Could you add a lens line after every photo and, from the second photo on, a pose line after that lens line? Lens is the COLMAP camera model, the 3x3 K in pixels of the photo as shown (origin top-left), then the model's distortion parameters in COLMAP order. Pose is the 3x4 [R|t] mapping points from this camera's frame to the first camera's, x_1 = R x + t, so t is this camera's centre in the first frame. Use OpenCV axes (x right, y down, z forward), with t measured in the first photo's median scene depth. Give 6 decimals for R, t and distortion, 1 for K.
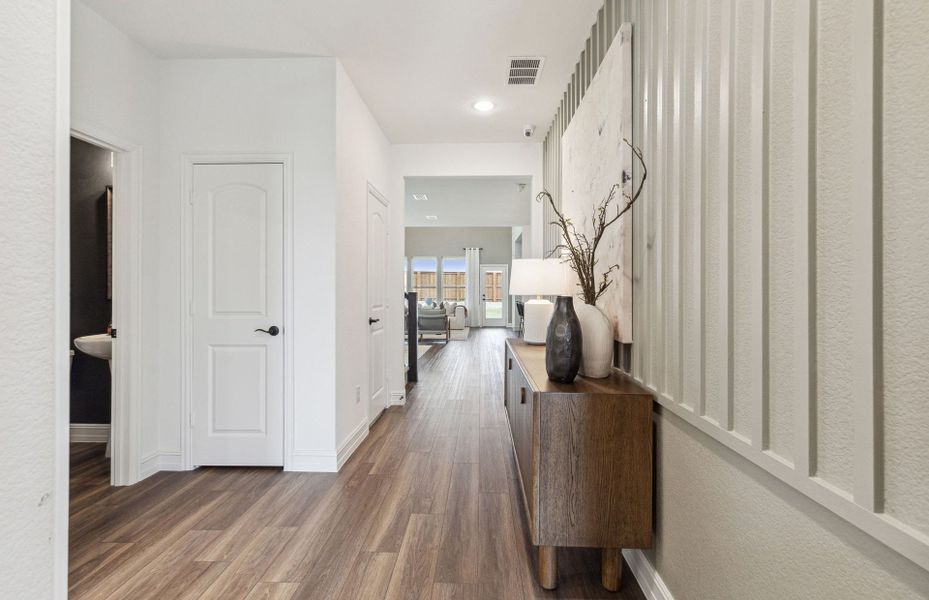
lens RADIAL K [[426.0, 0, 465.1], [0, 426.0, 294.3], [0, 0, 1]] dist [0.008352, -0.000104]
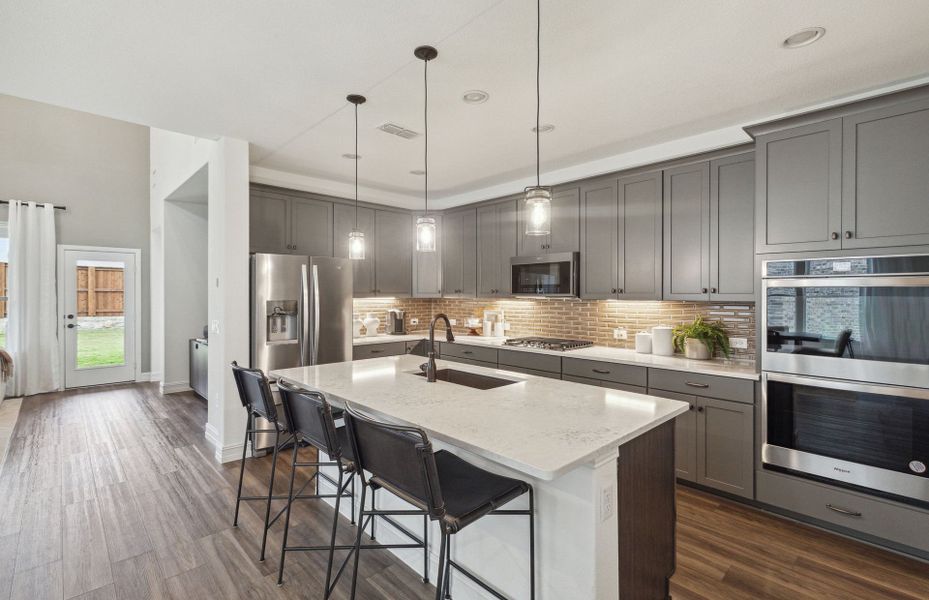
lens RADIAL K [[426.0, 0, 460.8], [0, 426.0, 295.4], [0, 0, 1]] dist [0.008352, -0.000104]
pose [[0.703895, -0.002945, 0.710297, 0.013926], [0.004301, 0.999991, -0.000115, -0.017756], [-0.710291, 0.003136, 0.703902, 0.413494]]
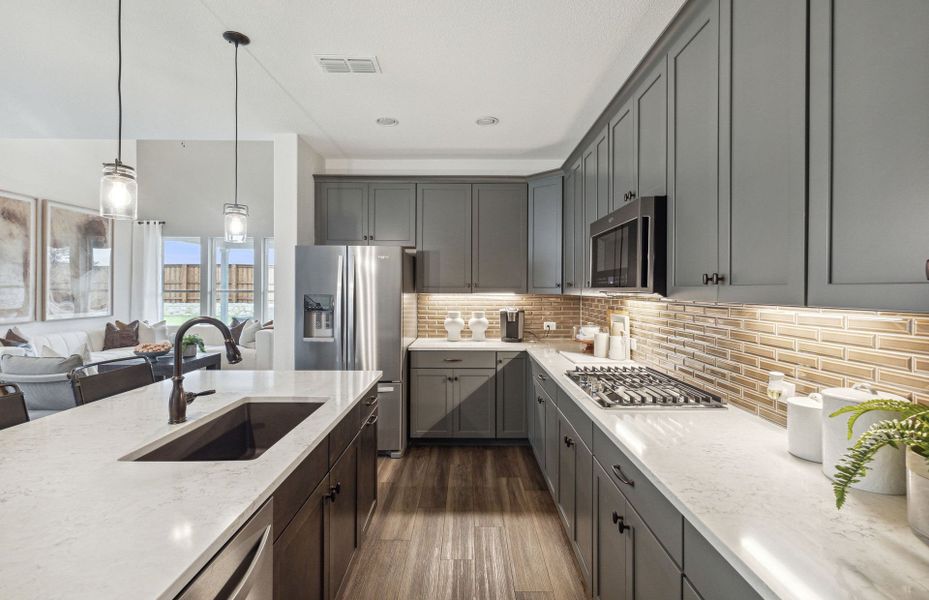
lens RADIAL K [[426.0, 0, 463.7], [0, 426.0, 288.1], [0, 0, 1]] dist [0.008352, -0.000104]
pose [[0.999521, 0.002439, 0.030844, 0.196709], [-0.002156, 0.999955, -0.009207, -0.016845], [-0.030865, 0.009136, 0.999482, 0.429165]]
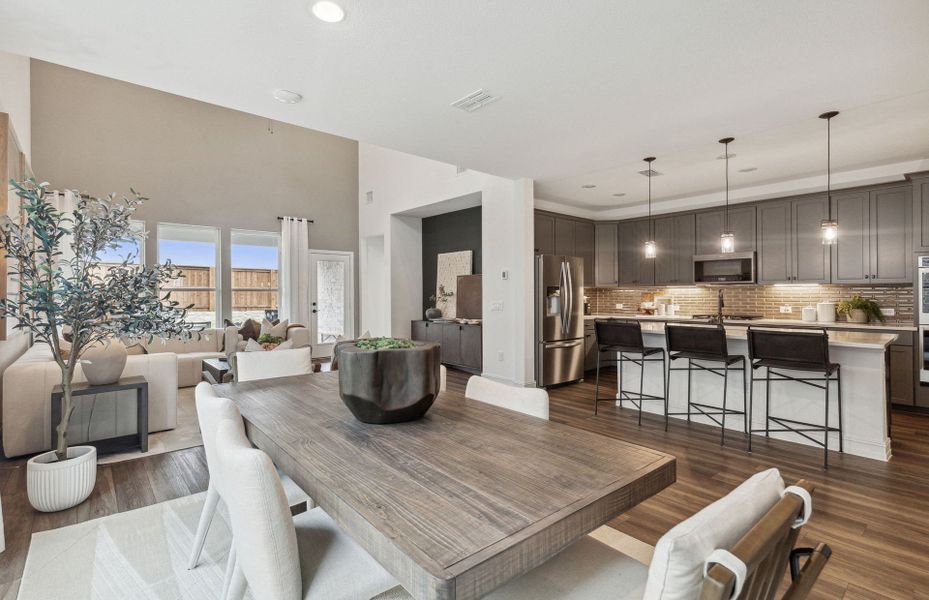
lens RADIAL K [[426.0, 0, 467.3], [0, 426.0, 295.6], [0, 0, 1]] dist [0.008352, -0.000104]
pose [[0.740037, -0.005474, 0.672544, -0.189399], [0.007079, 0.999975, 0.000350, -0.007468], [-0.672529, 0.004502, 0.740057, 0.440768]]
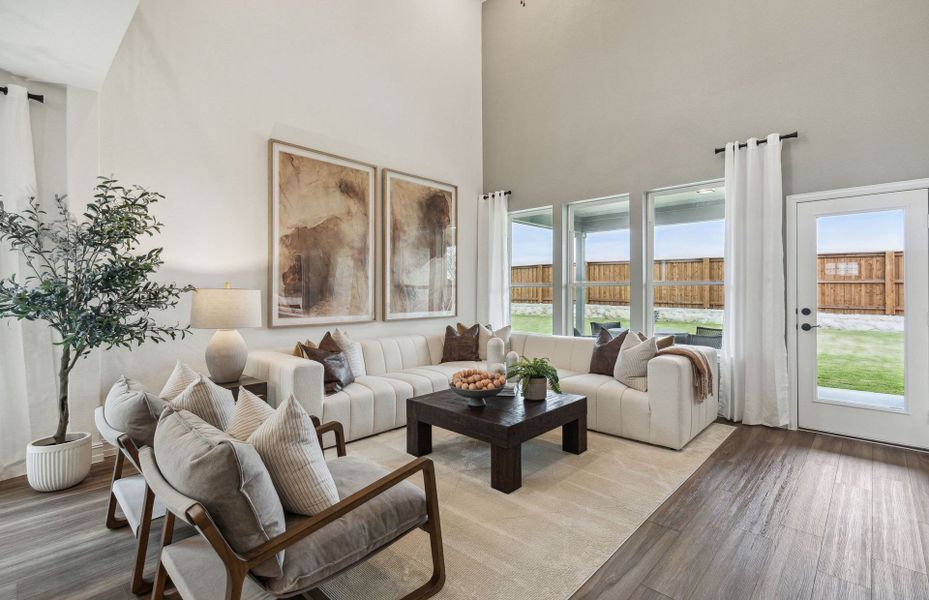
lens RADIAL K [[426.0, 0, 469.3], [0, 426.0, 291.4], [0, 0, 1]] dist [0.008352, -0.000104]
pose [[0.752972, -0.003365, -0.658044, 0.061962], [-0.001505, 0.999976, -0.006836, -0.008200], [0.658051, 0.006138, 0.752948, 0.666422]]
